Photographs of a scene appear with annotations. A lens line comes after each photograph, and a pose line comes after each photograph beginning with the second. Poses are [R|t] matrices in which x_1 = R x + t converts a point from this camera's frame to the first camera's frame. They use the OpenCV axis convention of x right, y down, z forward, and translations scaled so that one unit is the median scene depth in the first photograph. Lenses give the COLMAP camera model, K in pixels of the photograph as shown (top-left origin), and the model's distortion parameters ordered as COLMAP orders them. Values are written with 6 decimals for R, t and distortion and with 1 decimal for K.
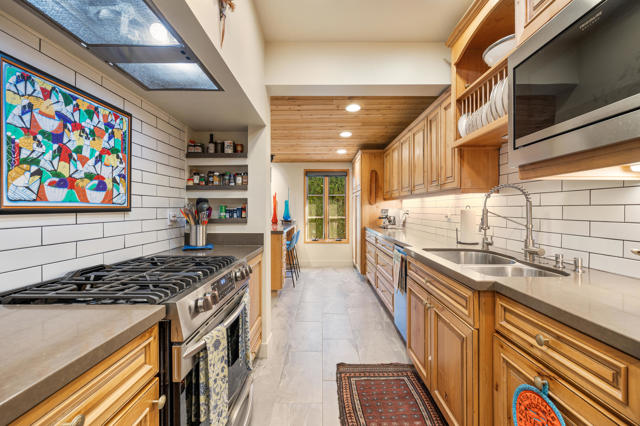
lens RADIAL K [[275.2, 0, 322.1], [0, 275.2, 209.3], [0, 0, 1]] dist [-0.000590, -0.000807]
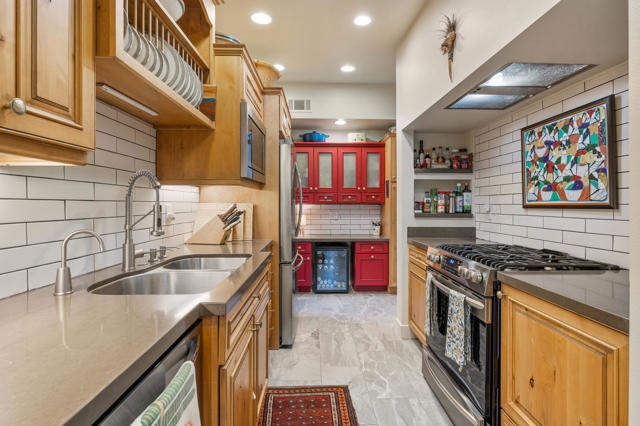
lens RADIAL K [[290.6, 0, 322.5], [0, 290.6, 206.2], [0, 0, 1]] dist [0.001338, 0.000264]
pose [[-0.999449, -0.002945, -0.033072, 0.239275], [-0.003176, 0.999971, 0.006954, -0.003728], [0.033050, 0.007055, -0.999429, 1.929341]]
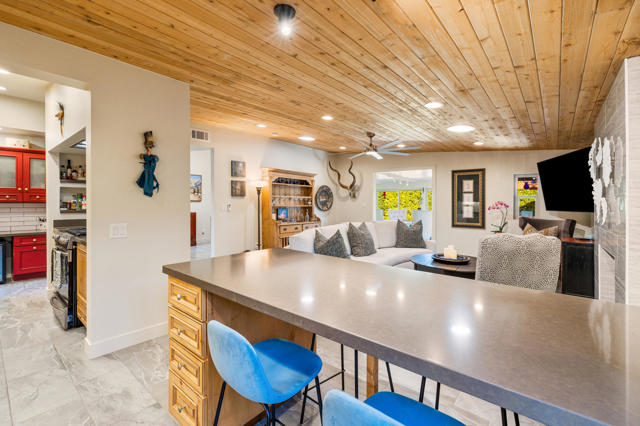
lens RADIAL K [[275.2, 0, 315.8], [0, 275.2, 207.8], [0, 0, 1]] dist [-0.000590, -0.000807]
pose [[-0.637667, -0.002246, -0.770309, 0.064943], [-0.016594, 0.999804, 0.010821, -0.032238], [0.770134, 0.019683, -0.637579, 3.328108]]
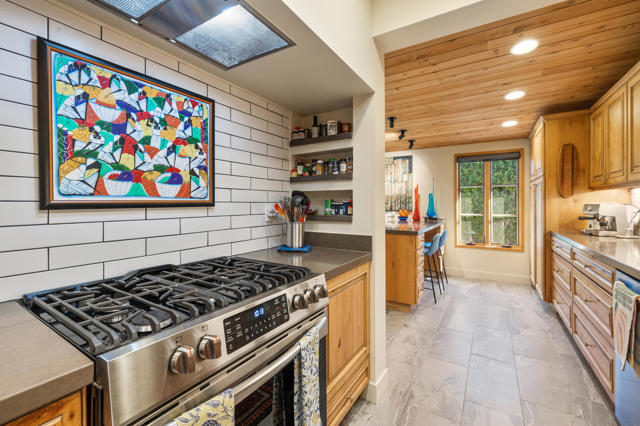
lens RADIAL K [[275.2, 0, 324.7], [0, 275.2, 202.7], [0, 0, 1]] dist [-0.000590, -0.000807]
pose [[0.852921, -0.000902, -0.522039, 0.101026], [-0.001662, 0.999989, -0.004443, -0.000755], [0.522038, 0.004658, 0.852910, 0.424187]]
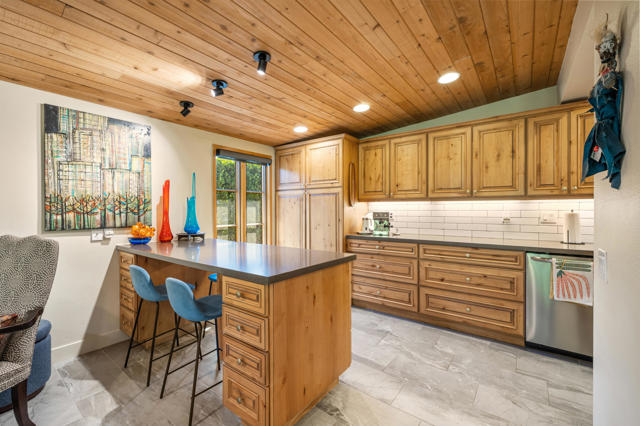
lens RADIAL K [[275.2, 0, 316.0], [0, 275.2, 208.7], [0, 0, 1]] dist [-0.000590, -0.000807]
pose [[0.605143, -0.003195, 0.796111, -1.444417], [0.004479, 0.999990, 0.000609, -0.027980], [-0.796105, 0.003197, 0.605151, 1.716265]]
